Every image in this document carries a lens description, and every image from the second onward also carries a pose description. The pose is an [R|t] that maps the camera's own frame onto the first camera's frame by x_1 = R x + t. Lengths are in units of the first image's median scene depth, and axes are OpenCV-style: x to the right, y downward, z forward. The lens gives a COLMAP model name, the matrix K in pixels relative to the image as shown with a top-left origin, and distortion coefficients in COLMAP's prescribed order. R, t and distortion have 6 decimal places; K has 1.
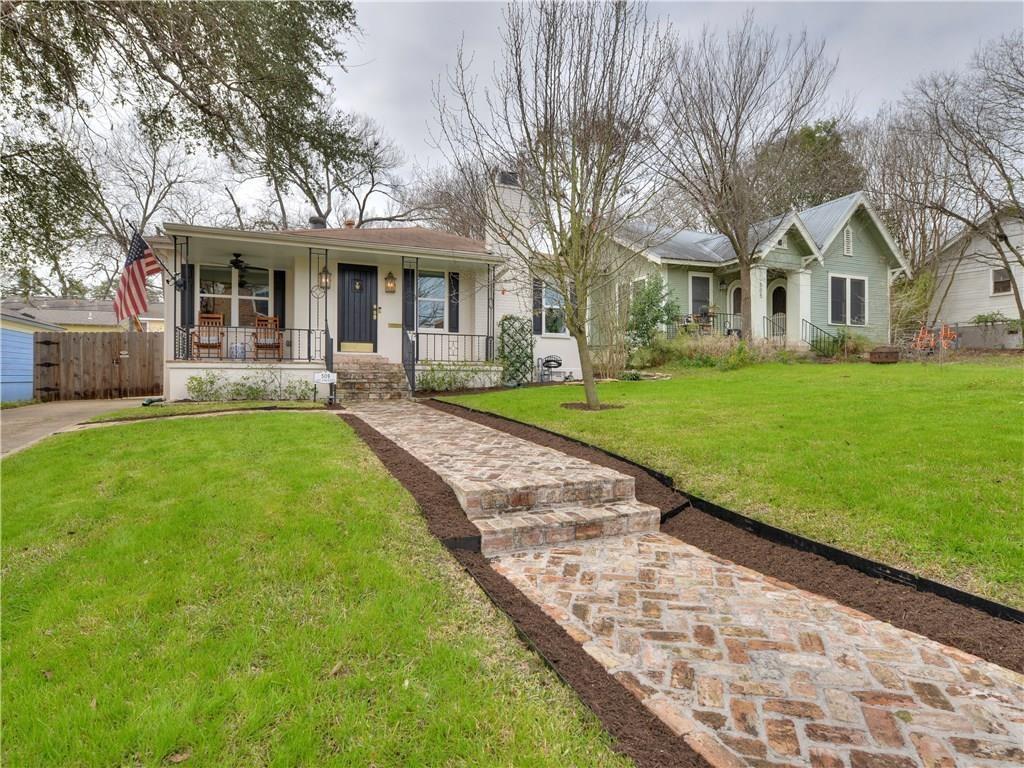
lens RADIAL K [[558.6, 0, 517.4], [0, 558.6, 387.3], [0, 0, 1]] dist [-0.005570, -0.001600]
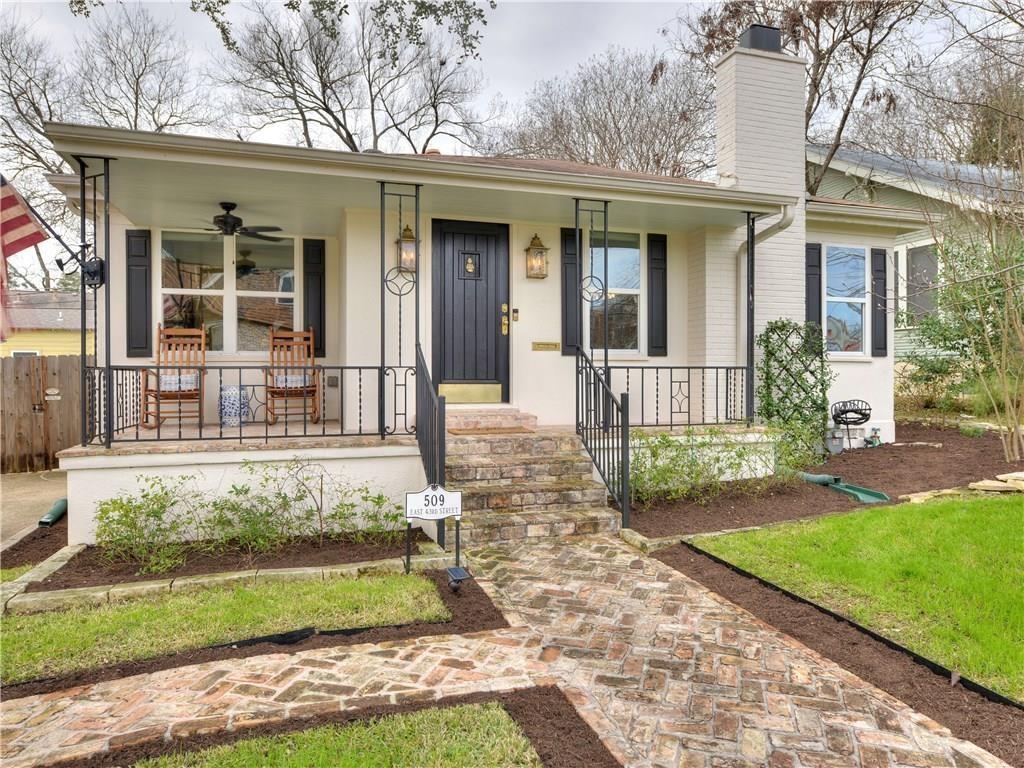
lens RADIAL K [[638.6, 0, 507.6], [0, 638.6, 381.6], [0, 0, 1]] dist [-0.004805, 0.000842]
pose [[0.994873, -0.004587, -0.101030, -0.197003], [0.004754, 0.999988, 0.001411, -0.081382], [0.101022, -0.001884, 0.994882, 0.448984]]
